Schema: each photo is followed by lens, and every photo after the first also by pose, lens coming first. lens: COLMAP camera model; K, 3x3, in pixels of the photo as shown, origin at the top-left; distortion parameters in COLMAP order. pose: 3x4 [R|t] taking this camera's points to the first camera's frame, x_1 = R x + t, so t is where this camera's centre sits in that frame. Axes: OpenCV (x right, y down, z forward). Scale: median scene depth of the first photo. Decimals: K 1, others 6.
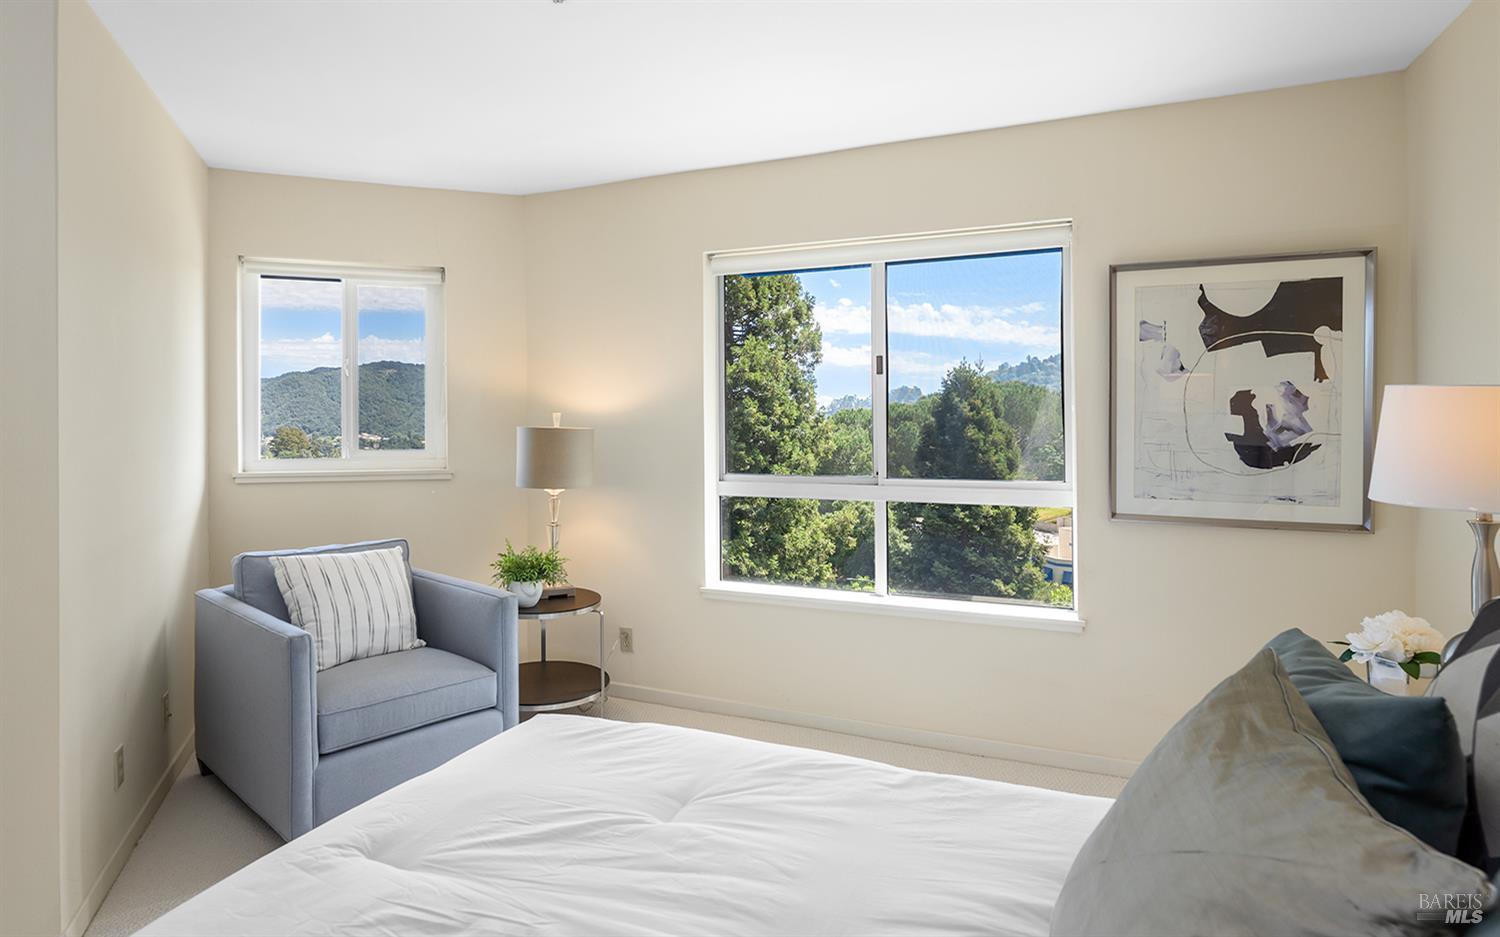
lens RADIAL K [[840.0, 0, 691.2], [0, 840.0, 416.4], [0, 0, 1]] dist [-0.004676, 0.001608]
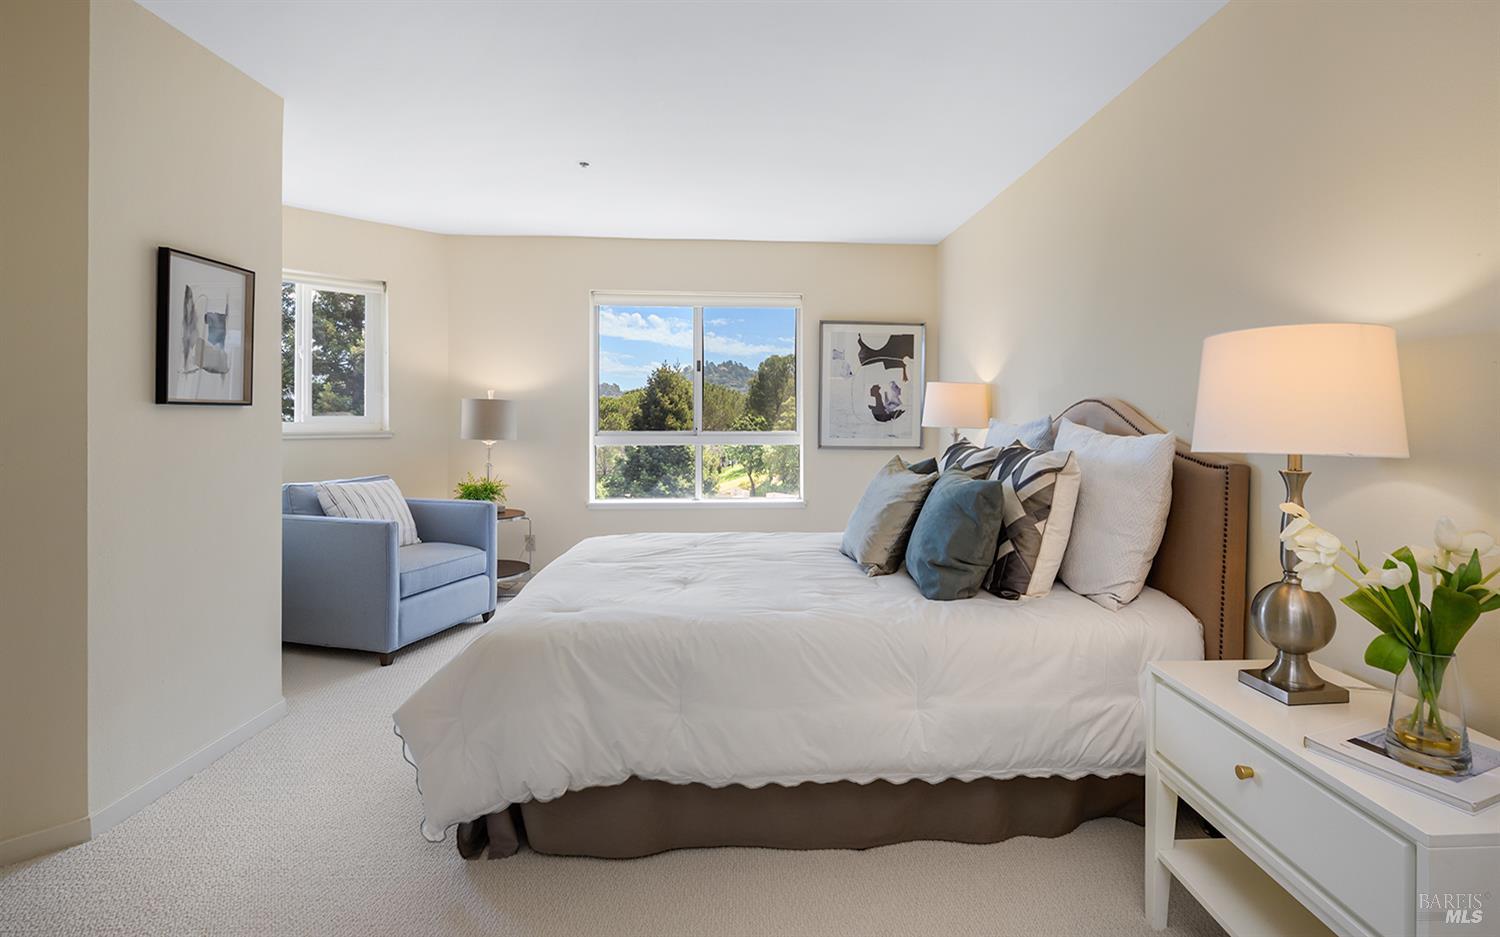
lens RADIAL K [[733.5, 0, 818.0], [0, 733.5, 411.1], [0, 0, 1]] dist [-0.002532, 0.000584]
pose [[0.860887, 0.007396, 0.508742, -0.364840], [-0.008468, 0.999964, -0.000209, 0.033084], [-0.508726, -0.004128, 0.860919, -0.463465]]
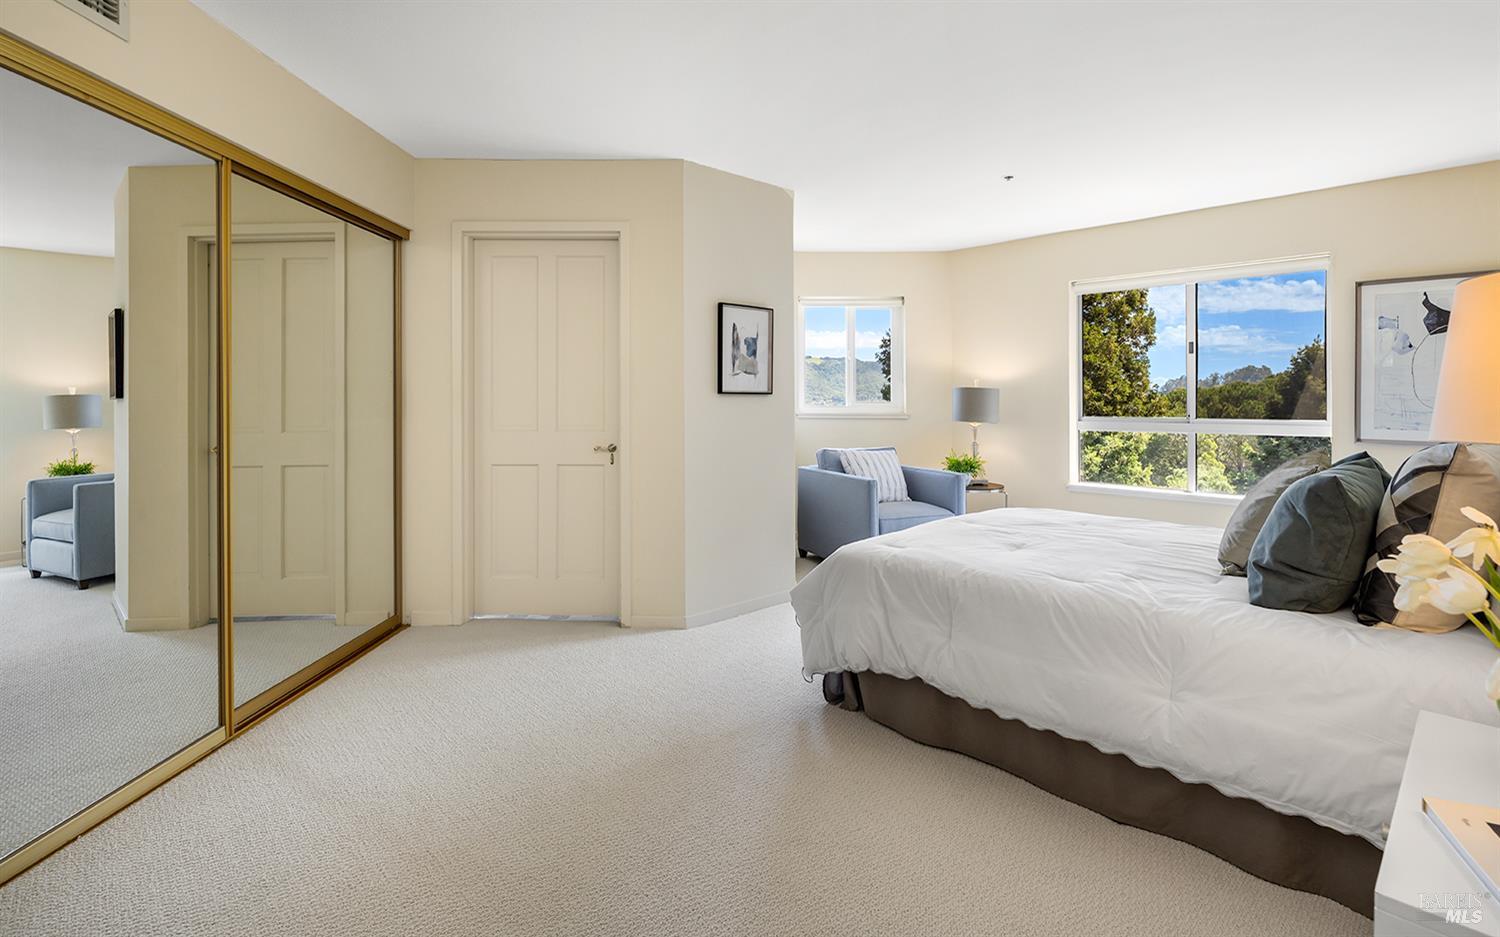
lens RADIAL K [[733.5, 0, 743.1], [0, 733.5, 402.2], [0, 0, 1]] dist [-0.002532, 0.000584]
pose [[0.936257, 0.004742, -0.351284, -0.090420], [-0.001872, 0.999962, 0.008509, 0.035265], [0.351311, -0.007309, 0.936230, -0.660116]]
